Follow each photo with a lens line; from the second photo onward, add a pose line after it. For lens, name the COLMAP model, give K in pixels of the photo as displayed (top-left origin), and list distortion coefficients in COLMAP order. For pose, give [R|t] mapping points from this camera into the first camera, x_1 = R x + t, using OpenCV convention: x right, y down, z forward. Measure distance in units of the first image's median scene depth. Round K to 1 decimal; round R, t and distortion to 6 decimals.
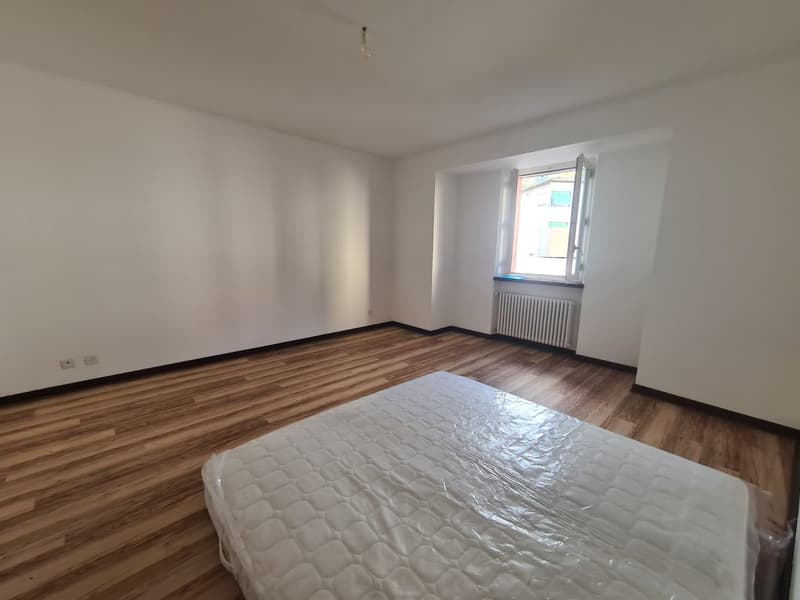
lens RADIAL K [[324.2, 0, 395.7], [0, 324.2, 299.9], [0, 0, 1]] dist [0.007321, -0.000286]
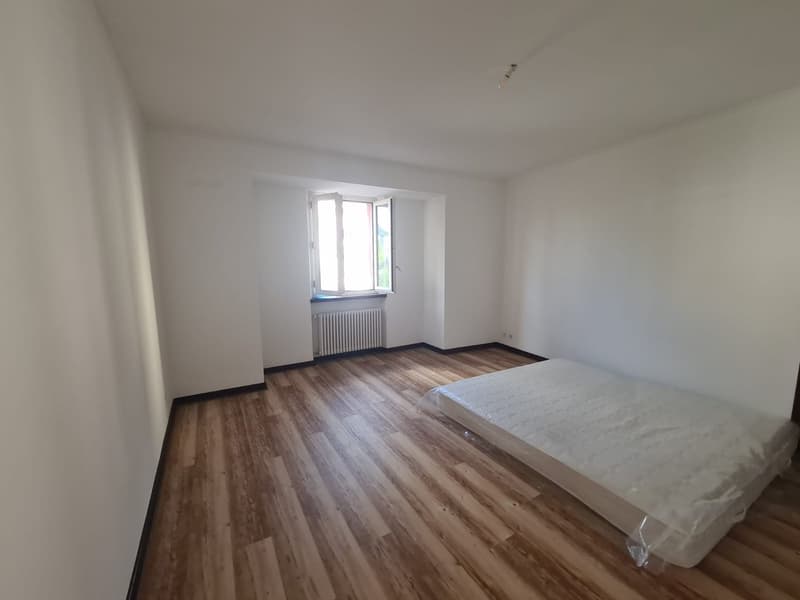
lens RADIAL K [[324.2, 0, 397.5], [0, 324.2, 300.8], [0, 0, 1]] dist [0.007321, -0.000286]
pose [[0.230416, -0.135394, 0.963627, -0.678237], [0.168346, 0.980888, 0.097566, -0.142444], [-0.958420, 0.139742, 0.248805, 0.643390]]
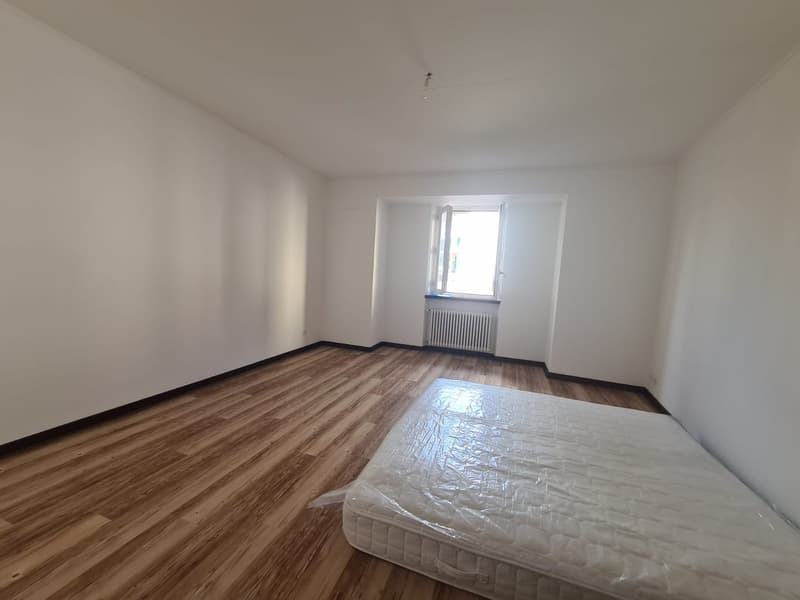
lens RADIAL K [[324.2, 0, 397.5], [0, 324.2, 298.8], [0, 0, 1]] dist [0.007321, -0.000286]
pose [[0.882128, 0.001598, 0.471007, -0.392153], [0.029854, 0.997794, -0.059297, 0.007944], [-0.470062, 0.066369, 0.880134, 0.057530]]
